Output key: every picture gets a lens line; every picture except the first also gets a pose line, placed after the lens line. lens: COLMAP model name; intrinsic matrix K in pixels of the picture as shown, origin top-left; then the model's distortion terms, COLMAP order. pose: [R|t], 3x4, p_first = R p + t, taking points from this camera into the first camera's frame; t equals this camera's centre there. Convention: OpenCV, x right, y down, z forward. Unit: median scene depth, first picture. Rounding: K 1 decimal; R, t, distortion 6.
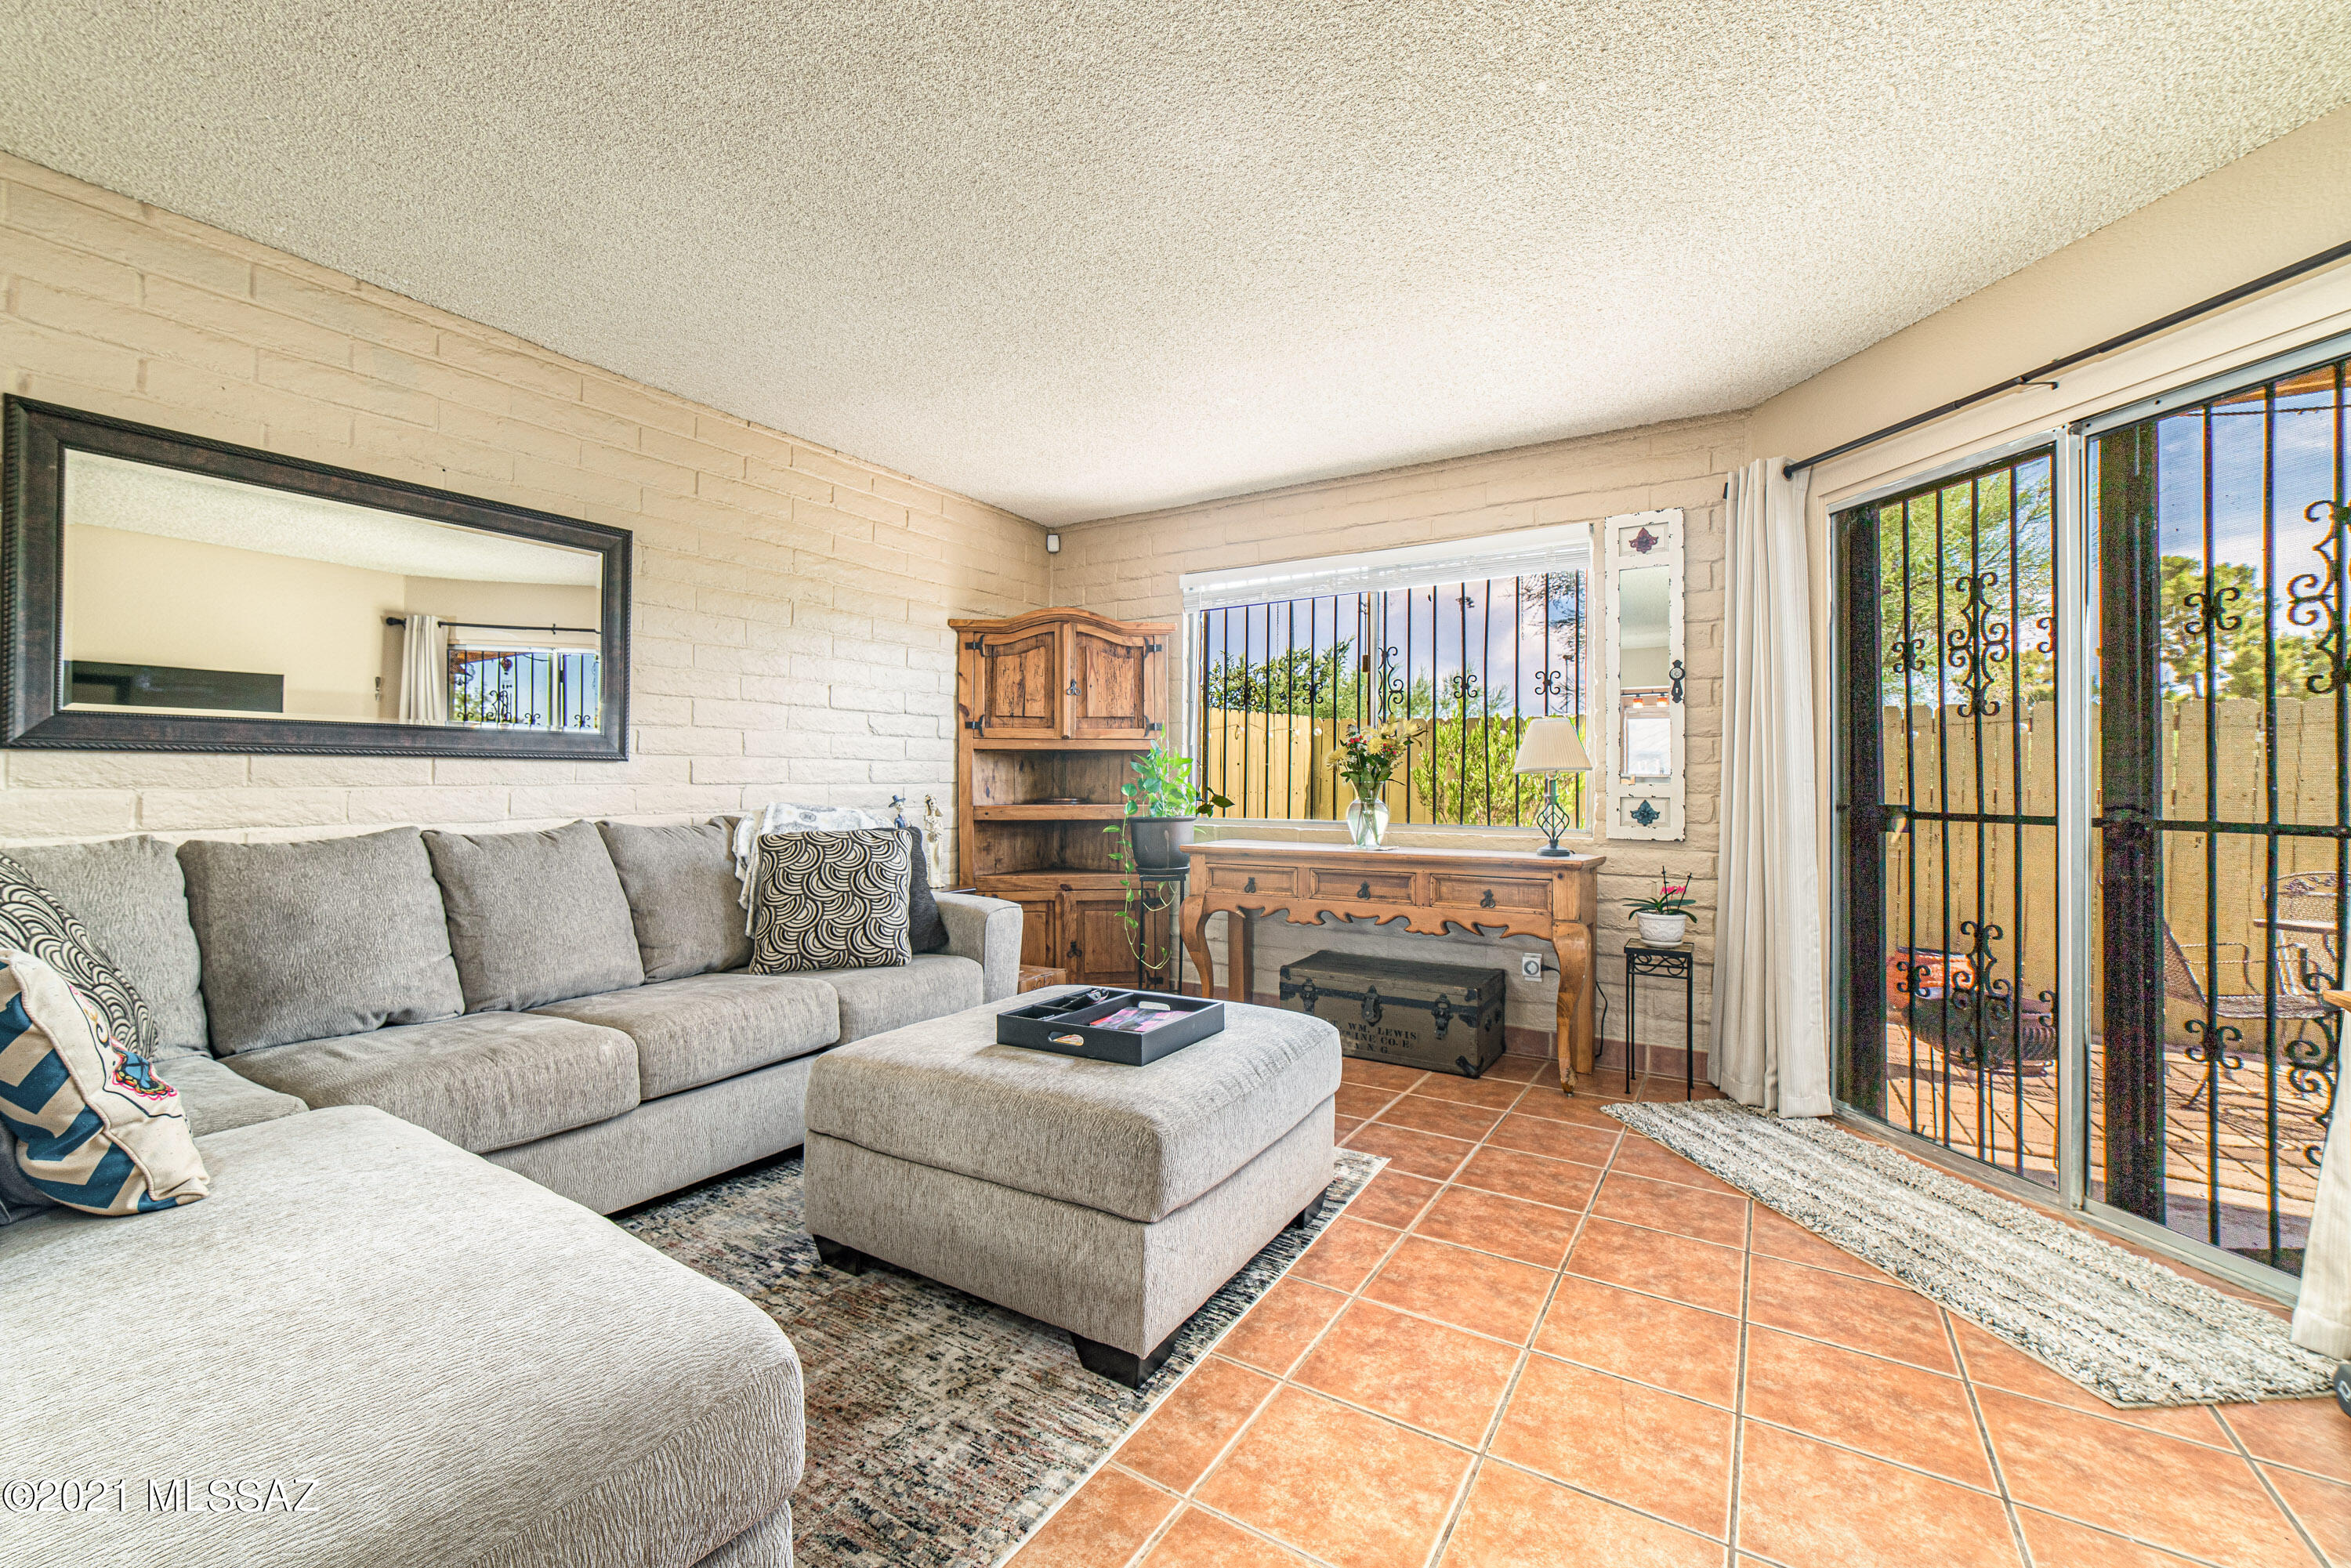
lens RADIAL K [[924.9, 0, 1175.4], [0, 924.9, 775.8], [0, 0, 1]] dist [-0.002928, 0.000067]
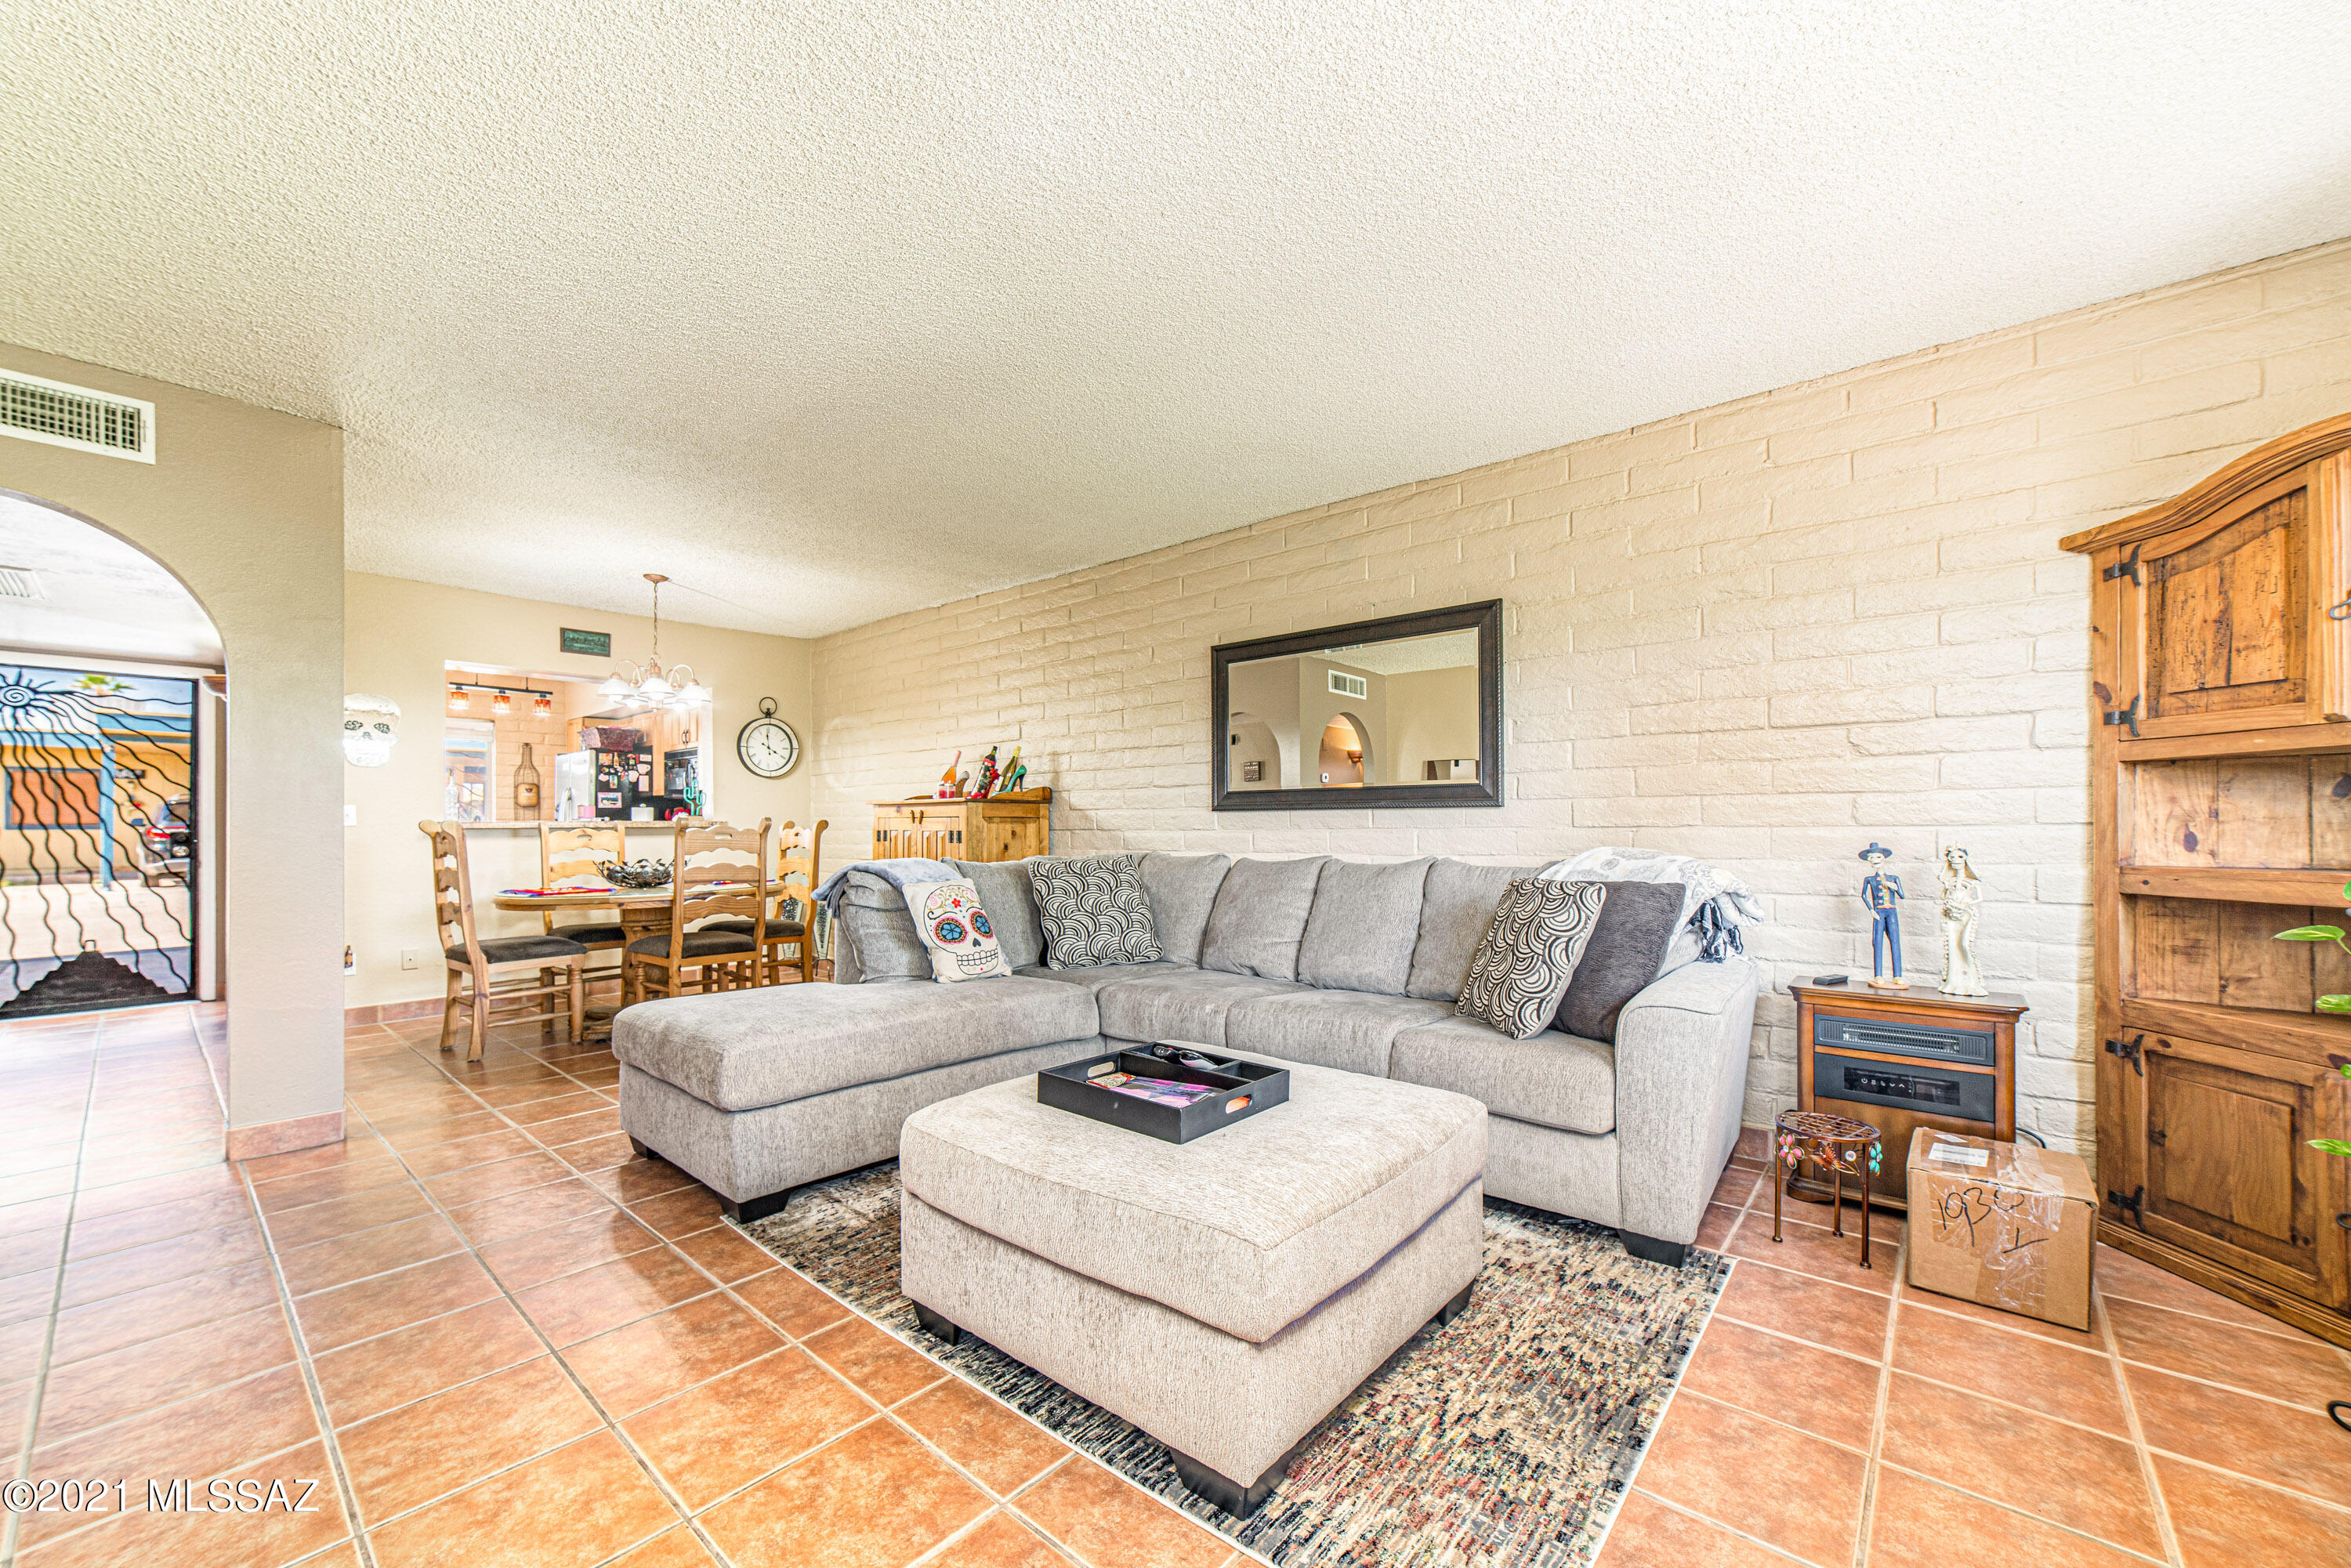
lens RADIAL K [[924.9, 0, 1162.1], [0, 924.9, 807.8], [0, 0, 1]] dist [-0.002928, 0.000067]
pose [[-0.147899, -0.018808, -0.988824, 0.394580], [0.008496, 0.999758, -0.020287, 0.004145], [0.988966, -0.011402, -0.147703, 0.527457]]
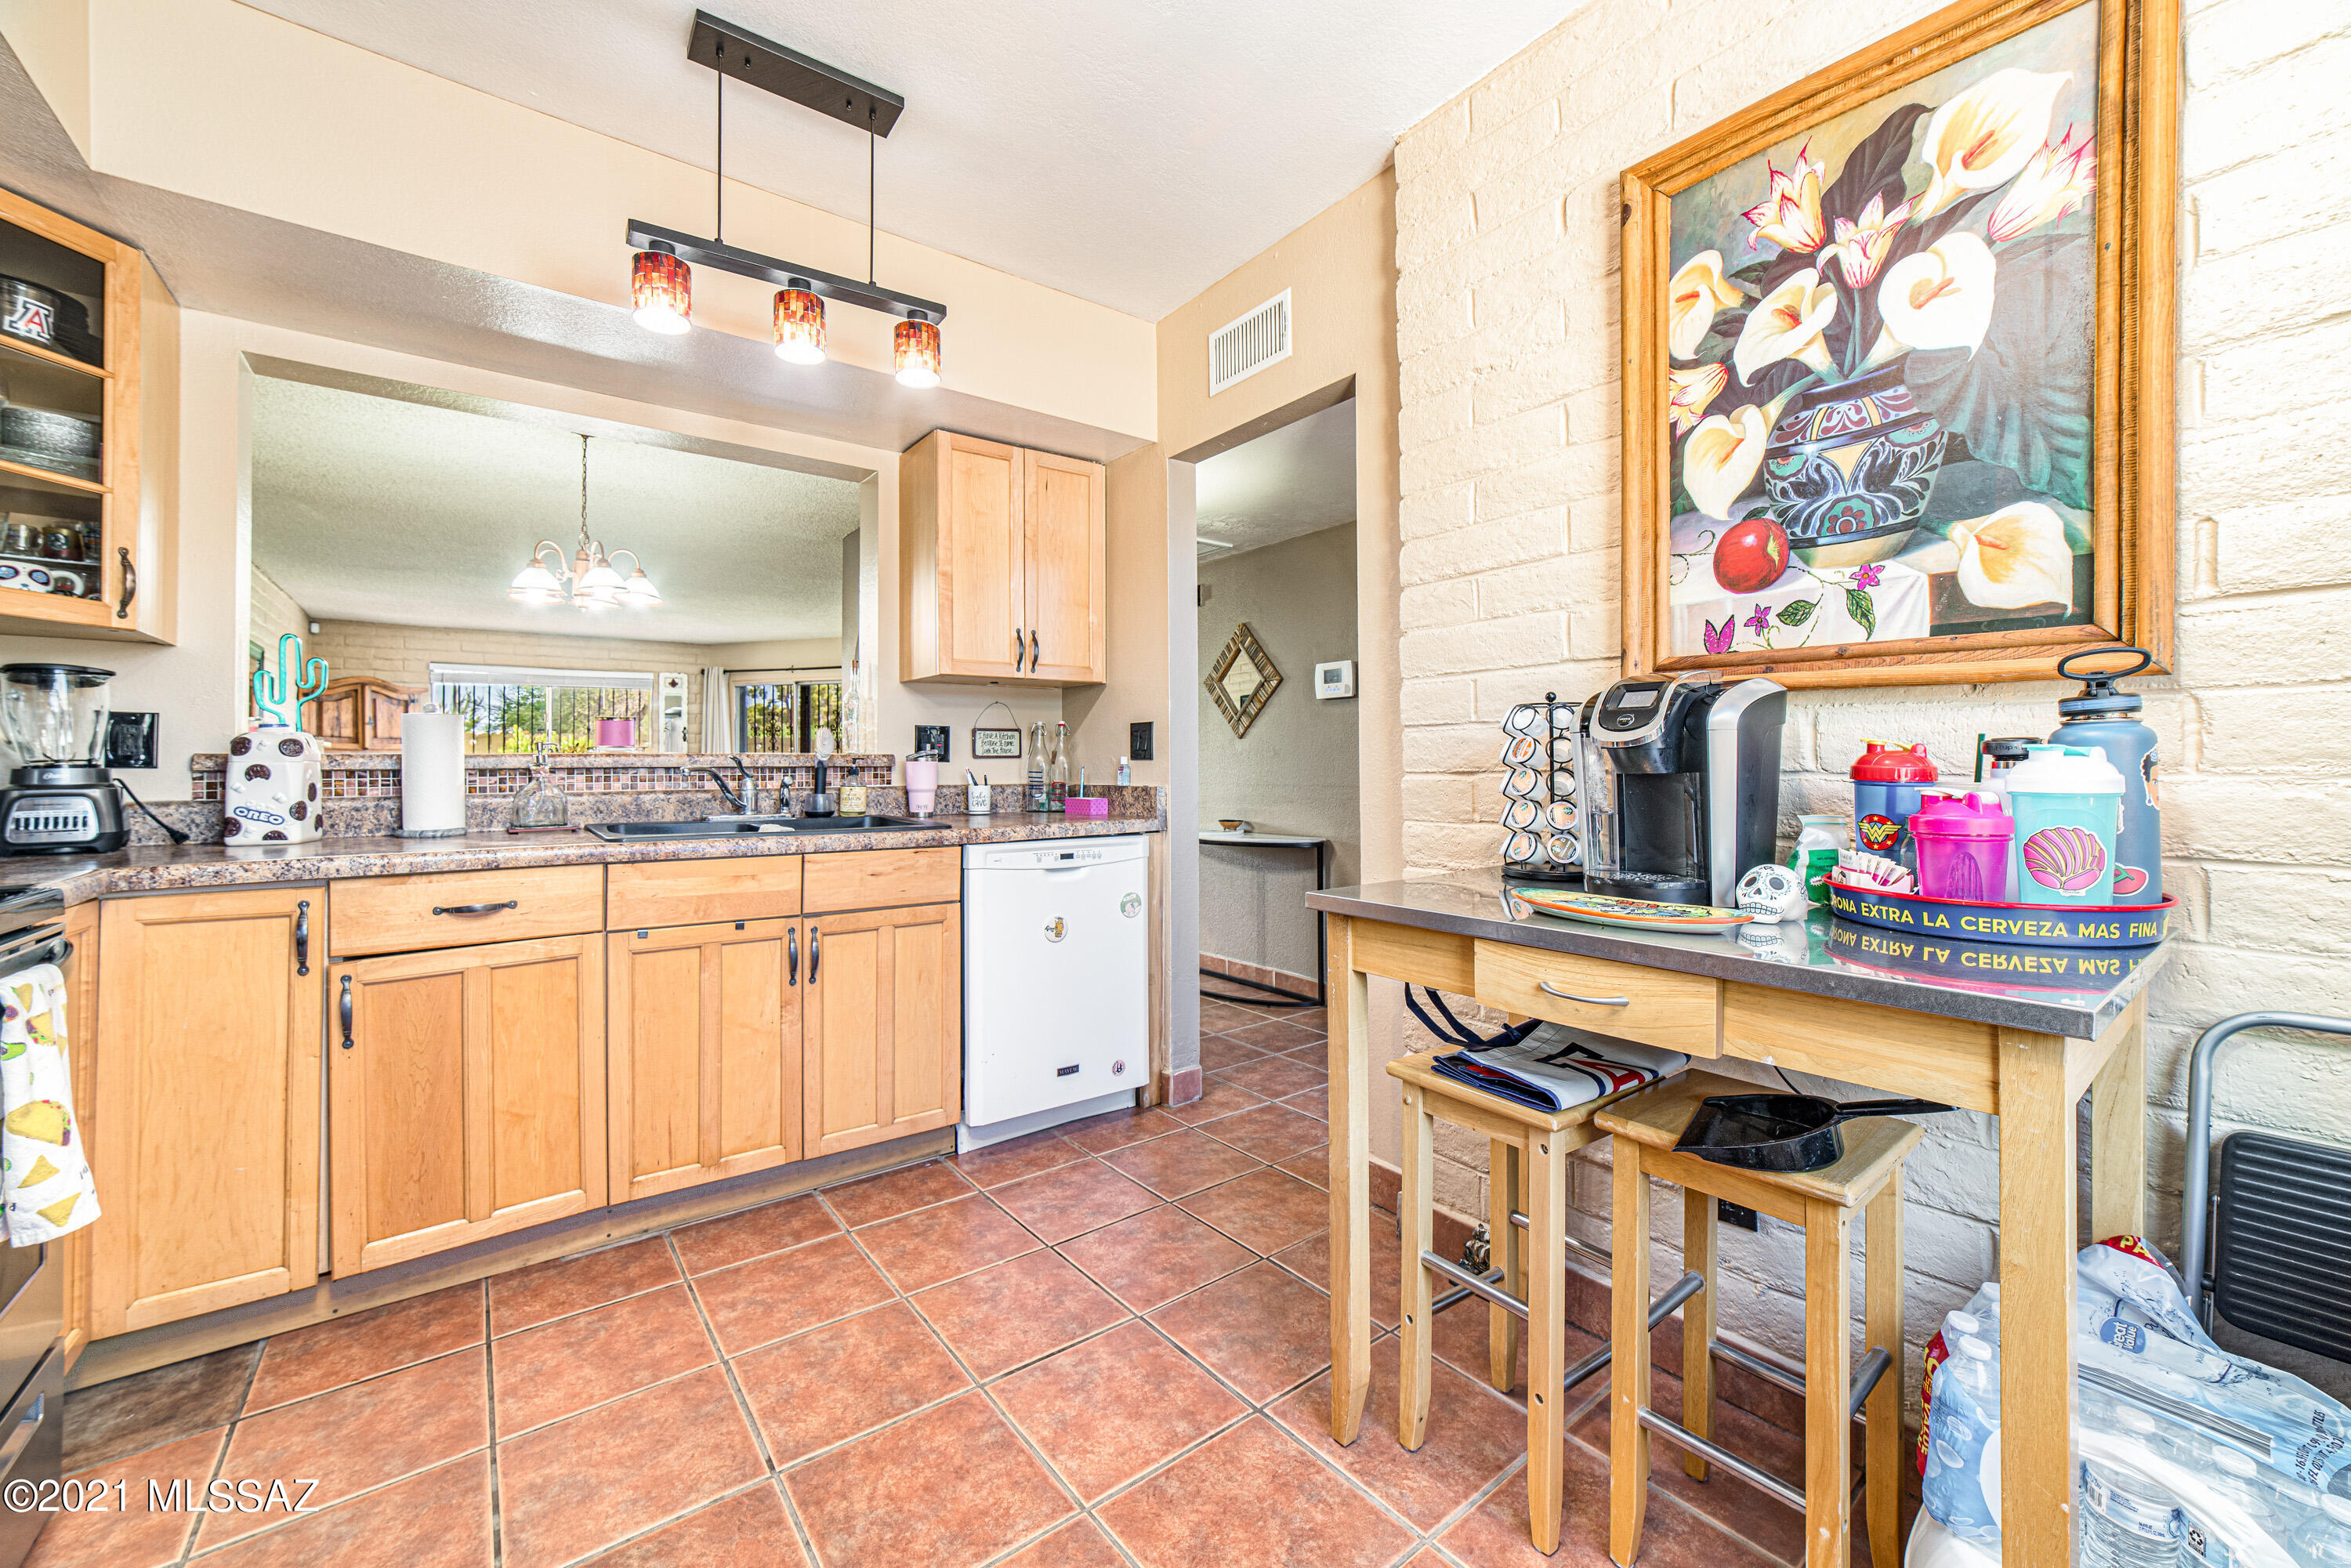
lens RADIAL K [[924.9, 0, 1168.8], [0, 924.9, 766.2], [0, 0, 1]] dist [-0.002928, 0.000067]
pose [[0.341724, -0.011522, 0.939730, -1.287358], [-0.001530, 0.999917, 0.012817, -0.033699], [-0.939799, -0.005818, 0.341678, -1.089710]]
